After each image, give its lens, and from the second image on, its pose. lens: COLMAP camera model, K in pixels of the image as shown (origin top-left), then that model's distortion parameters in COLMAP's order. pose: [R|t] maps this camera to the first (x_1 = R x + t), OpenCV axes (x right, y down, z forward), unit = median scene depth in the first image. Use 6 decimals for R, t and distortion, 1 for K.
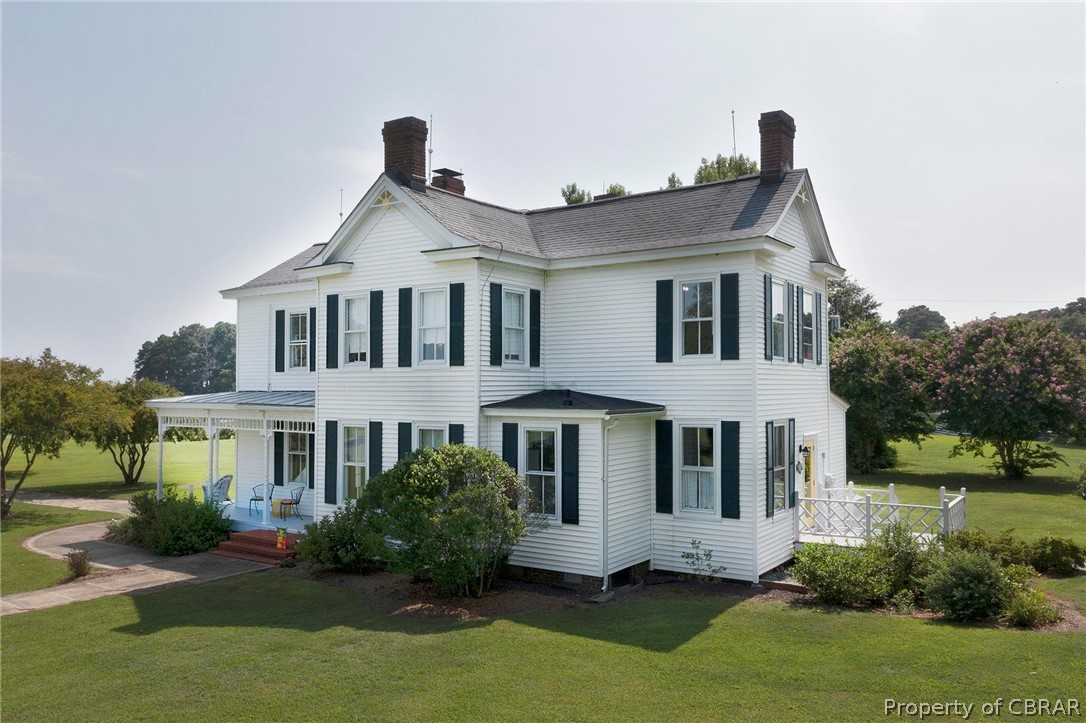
lens RADIAL K [[852.9, 0, 543.0], [0, 852.9, 361.5], [0, 0, 1]] dist [-0.003481, 0.000072]
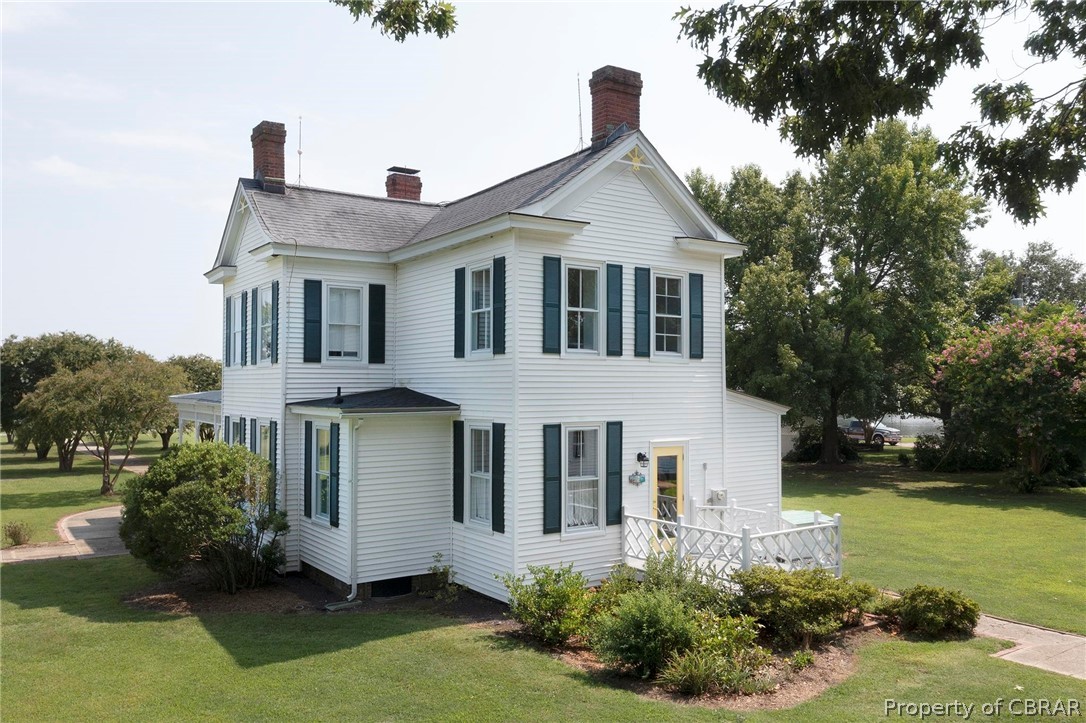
lens RADIAL K [[852.9, 0, 543.0], [0, 852.9, 361.5], [0, 0, 1]] dist [-0.003481, 0.000072]
pose [[0.929128, -0.008481, -0.369661, 0.541552], [0.009218, 0.999957, 0.000227, 0.005357], [0.369644, -0.003619, 0.929167, 0.172129]]
